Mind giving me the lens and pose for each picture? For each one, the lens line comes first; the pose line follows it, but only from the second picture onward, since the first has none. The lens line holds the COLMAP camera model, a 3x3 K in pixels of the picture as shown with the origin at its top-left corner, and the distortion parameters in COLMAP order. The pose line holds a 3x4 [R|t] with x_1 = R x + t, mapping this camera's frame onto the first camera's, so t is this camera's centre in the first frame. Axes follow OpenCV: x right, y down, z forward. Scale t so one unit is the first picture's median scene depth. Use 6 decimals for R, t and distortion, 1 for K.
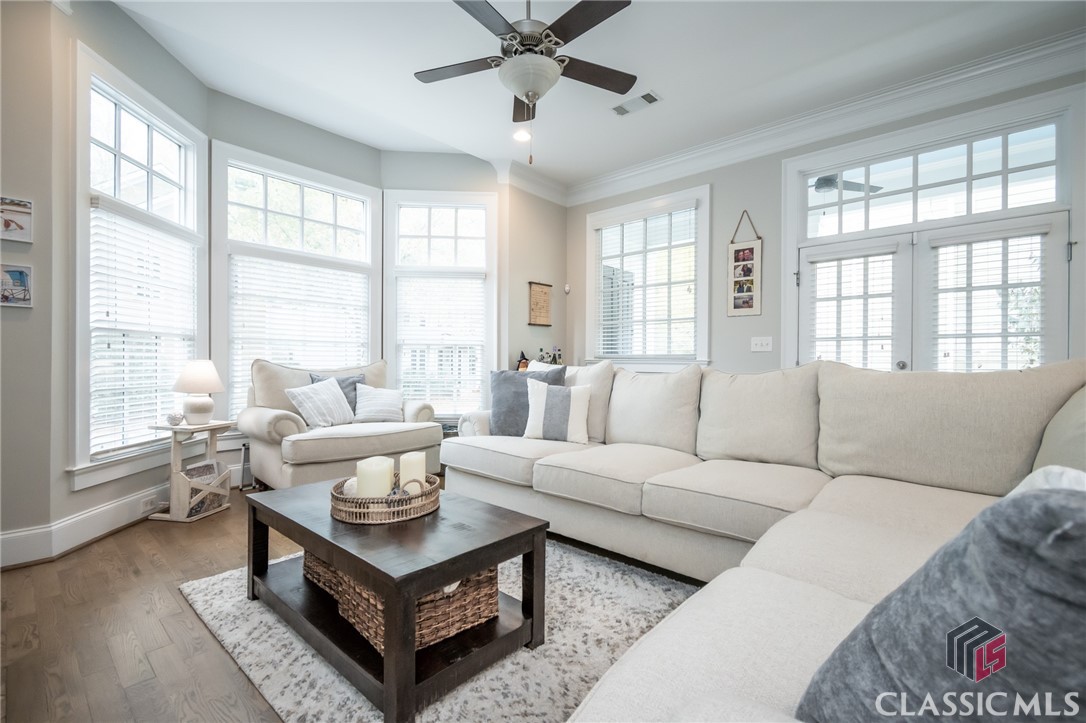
lens RADIAL K [[476.6, 0, 543.0], [0, 476.6, 361.5], [0, 0, 1]] dist [0.004006, 0.000003]
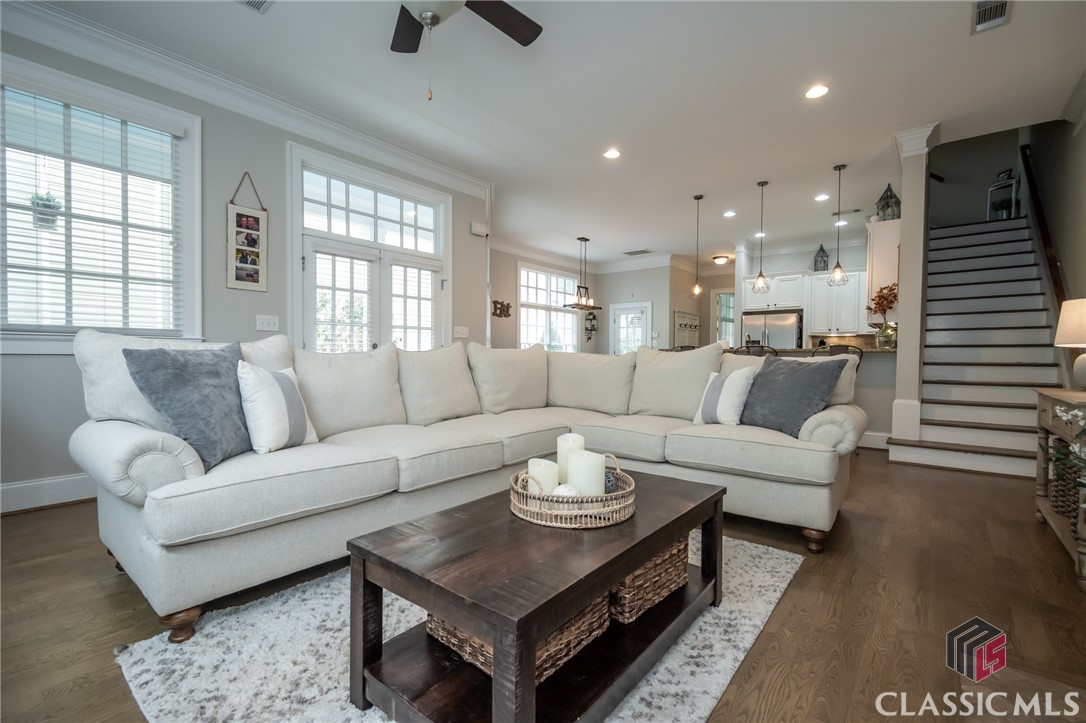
lens RADIAL K [[476.6, 0, 543.0], [0, 476.6, 361.5], [0, 0, 1]] dist [0.004006, 0.000003]
pose [[-0.040937, -0.021880, 0.998922, -0.545052], [-0.011438, 0.999705, 0.021429, 0.014965], [-0.999096, -0.010549, -0.041175, 0.512701]]
